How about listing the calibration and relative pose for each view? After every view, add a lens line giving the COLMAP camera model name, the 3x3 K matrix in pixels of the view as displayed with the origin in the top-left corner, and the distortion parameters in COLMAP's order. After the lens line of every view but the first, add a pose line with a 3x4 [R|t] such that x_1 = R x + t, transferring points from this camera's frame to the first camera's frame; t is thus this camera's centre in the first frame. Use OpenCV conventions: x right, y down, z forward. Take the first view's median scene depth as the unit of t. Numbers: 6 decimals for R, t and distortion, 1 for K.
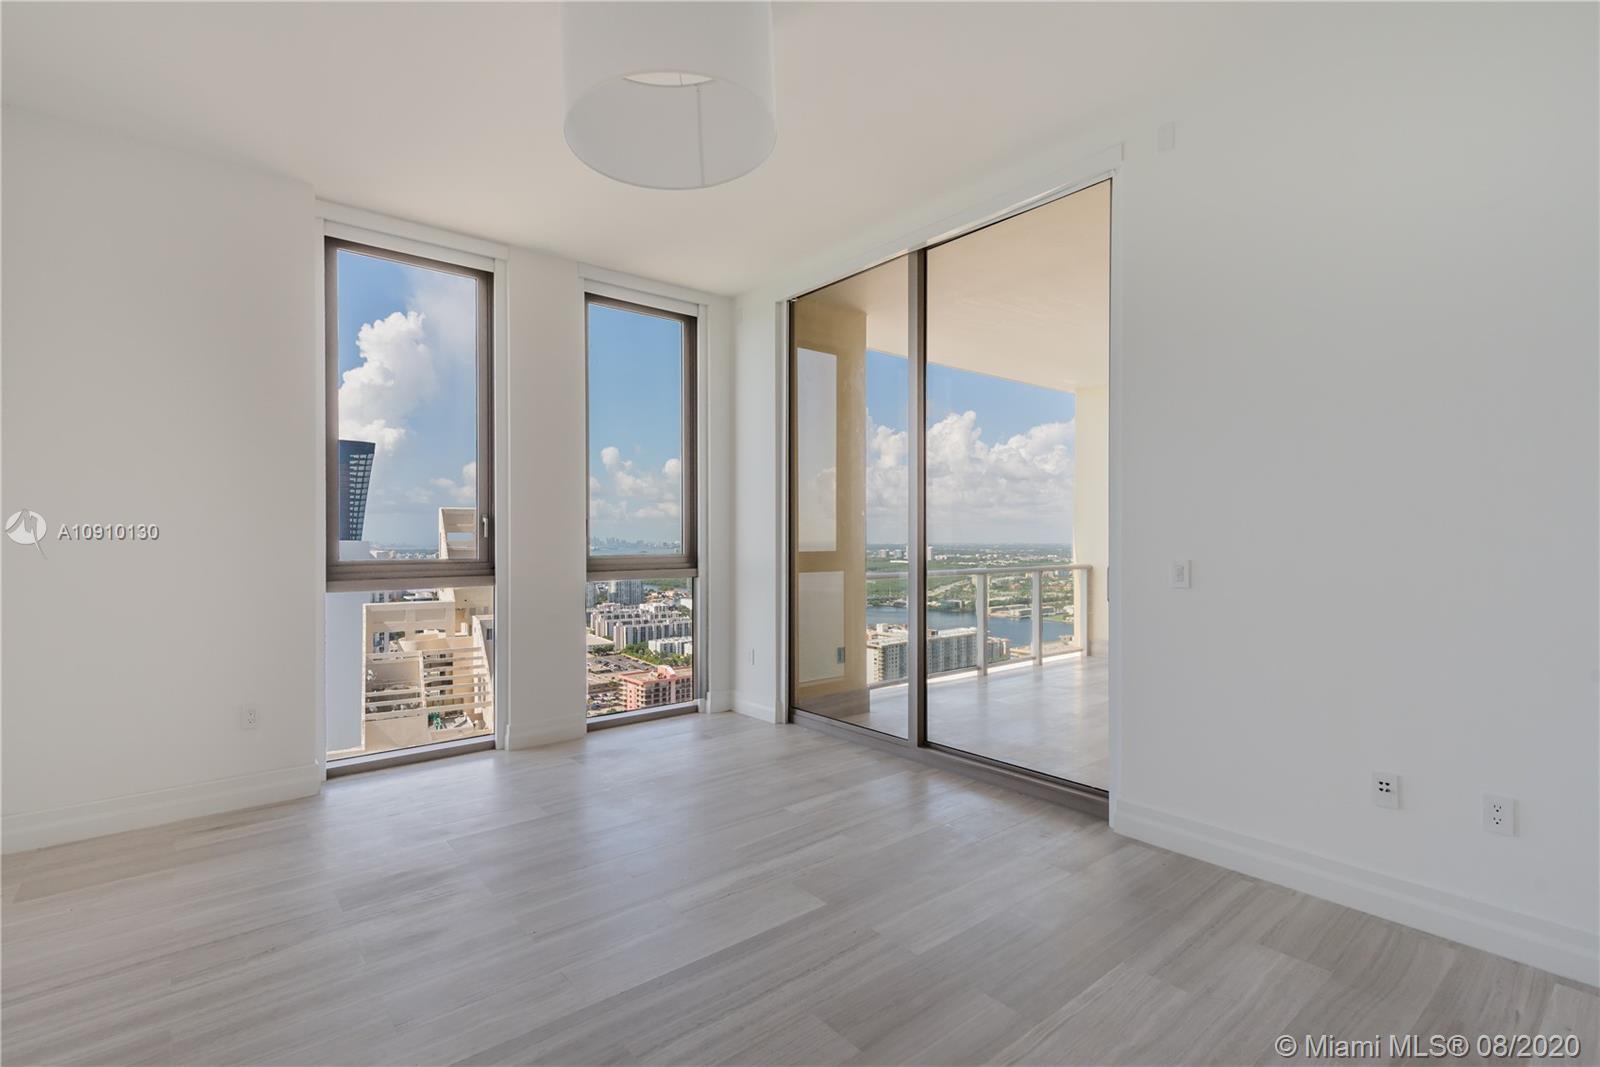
lens RADIAL K [[737.8, 0, 789.1], [0, 737.8, 536.8], [0, 0, 1]] dist [0.012302, -0.000240]
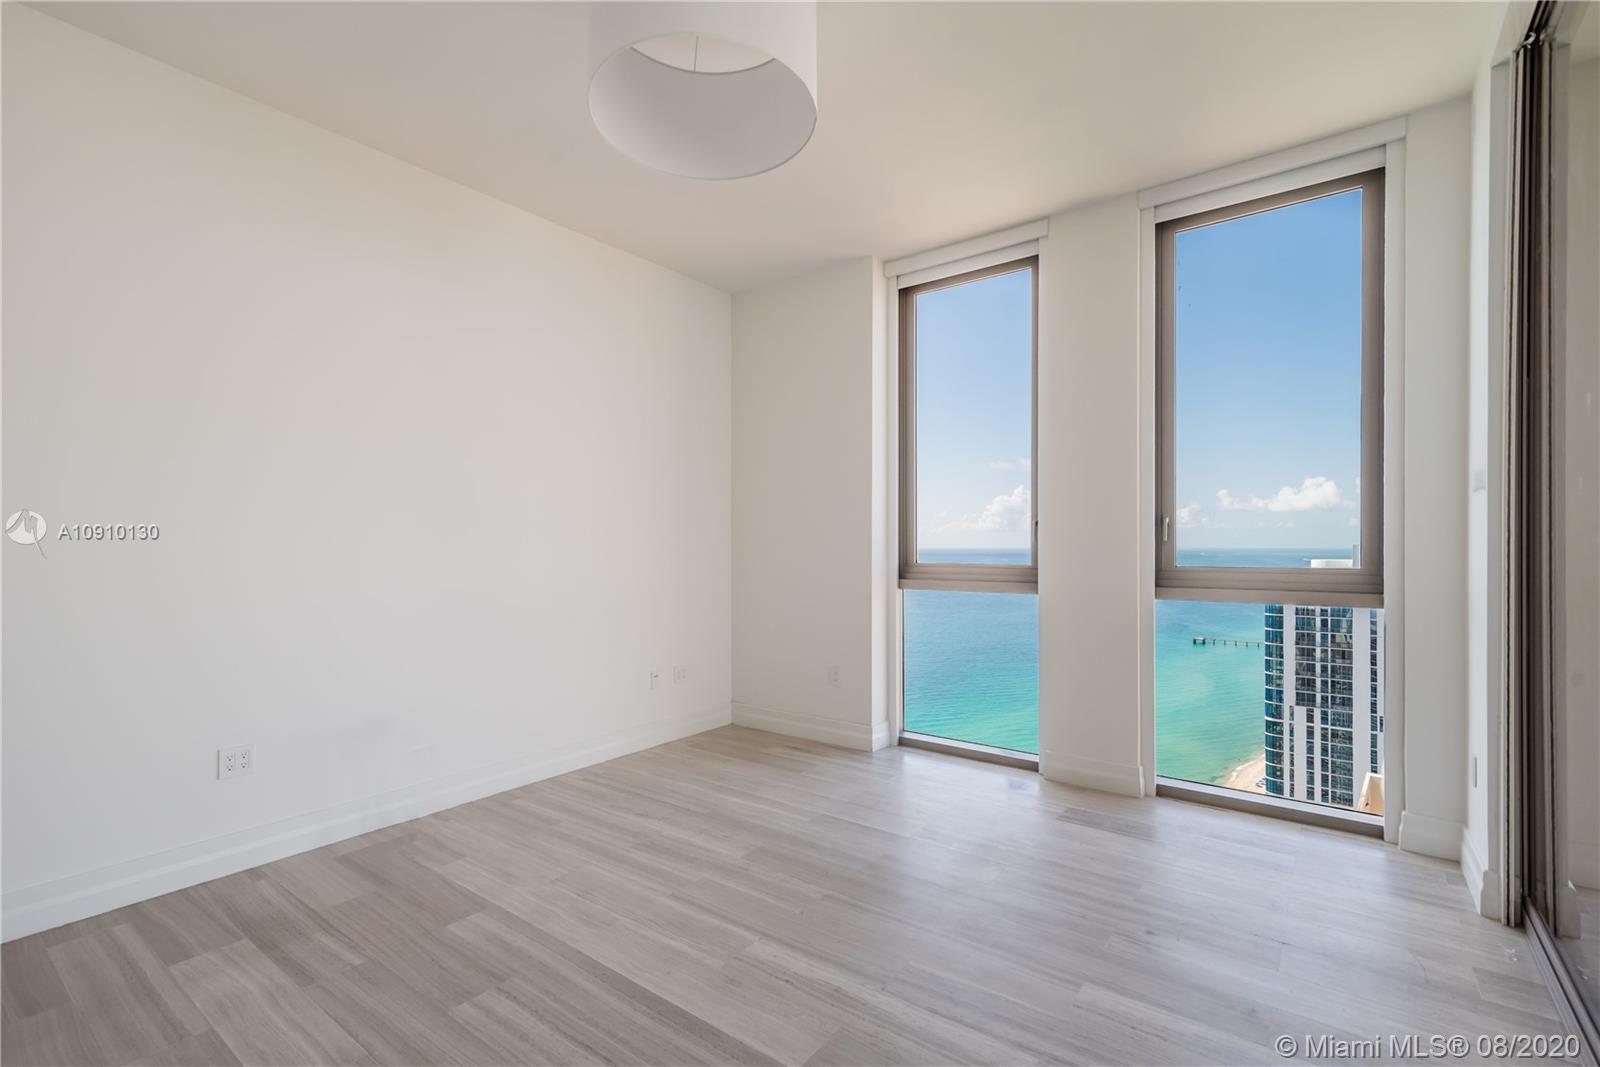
lens RADIAL K [[737.8, 0, 791.4], [0, 737.8, 546.6], [0, 0, 1]] dist [0.012302, -0.000240]
pose [[0.220992, 0.005121, -0.975262, 0.542474], [-0.003199, 0.999985, 0.004526, 0.004641], [0.975270, 0.002120, 0.221005, 0.634107]]
